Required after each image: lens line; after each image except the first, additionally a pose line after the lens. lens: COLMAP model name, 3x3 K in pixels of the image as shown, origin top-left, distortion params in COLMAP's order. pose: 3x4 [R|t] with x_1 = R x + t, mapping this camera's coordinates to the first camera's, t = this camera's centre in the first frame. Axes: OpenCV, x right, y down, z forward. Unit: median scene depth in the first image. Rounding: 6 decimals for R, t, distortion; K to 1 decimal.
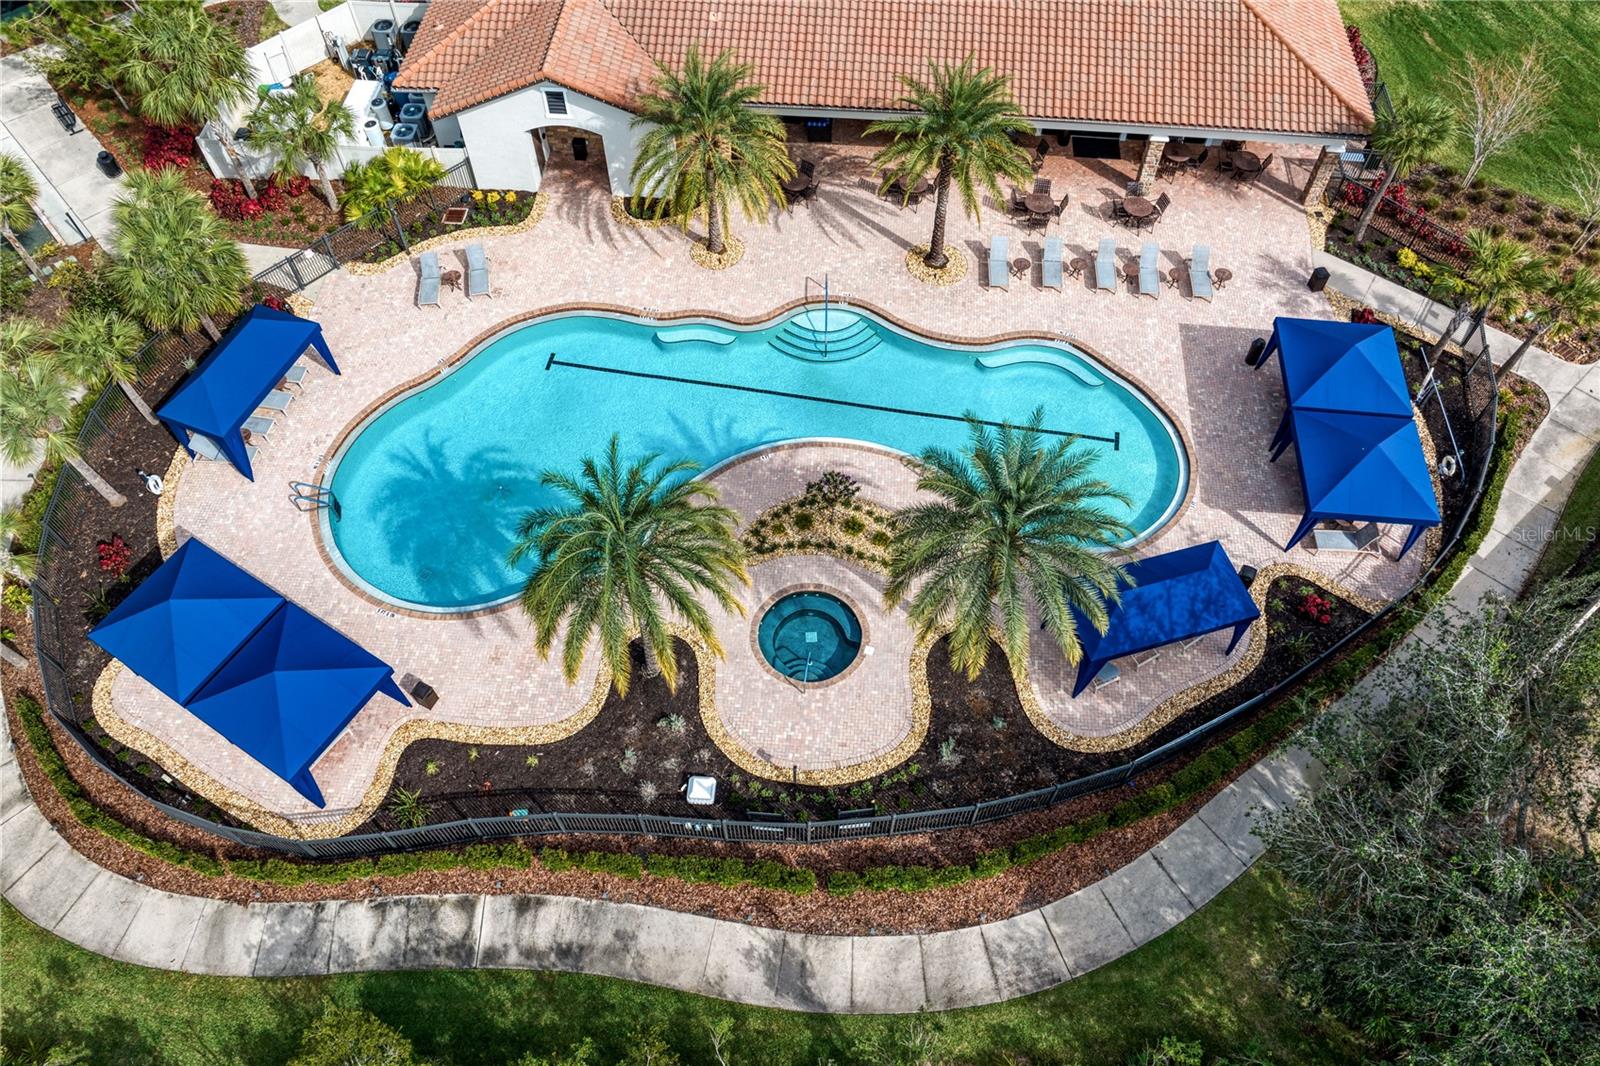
lens RADIAL K [[1129.6, 0, 805.8], [0, 1129.6, 560.7], [0, 0, 1]] dist [-0.035100, -0.000509]
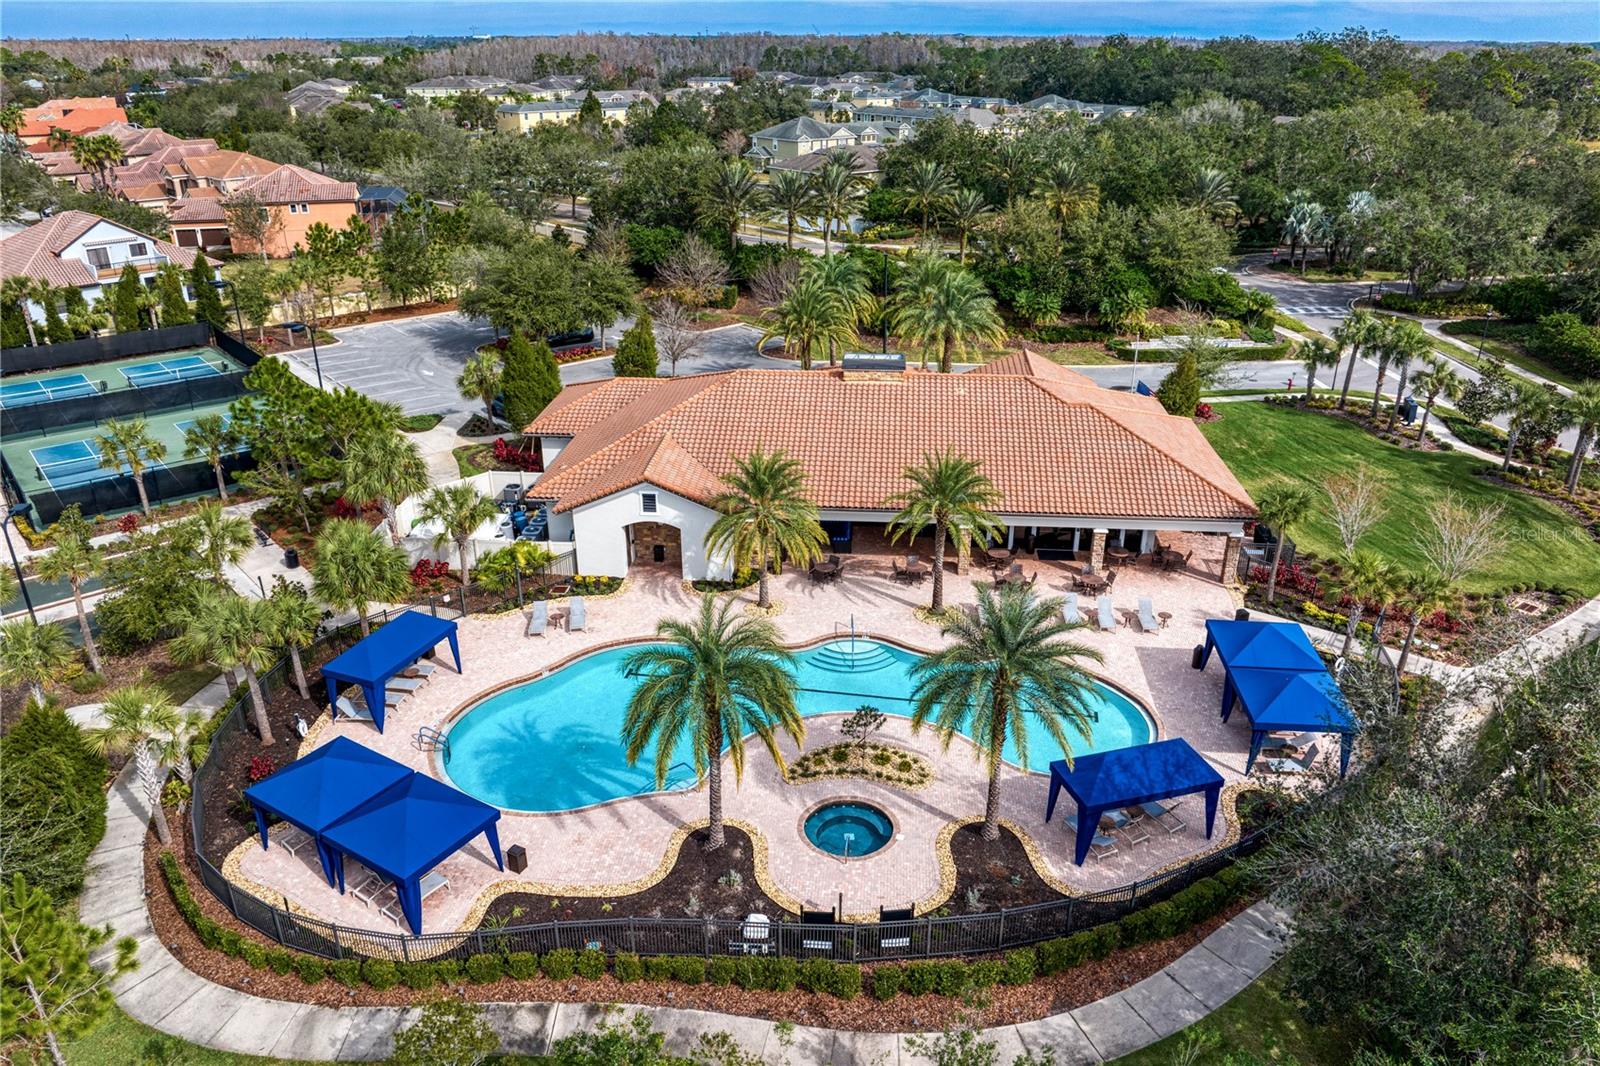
lens RADIAL K [[1129.6, 0, 805.8], [0, 1129.6, 560.7], [0, 0, 1]] dist [-0.035100, -0.000509]
pose [[0.999999, 0.000322, -0.001299, -0.036596], [-0.000970, 0.843088, -0.537775, 0.430007], [0.000922, 0.537775, 0.843088, -0.122339]]
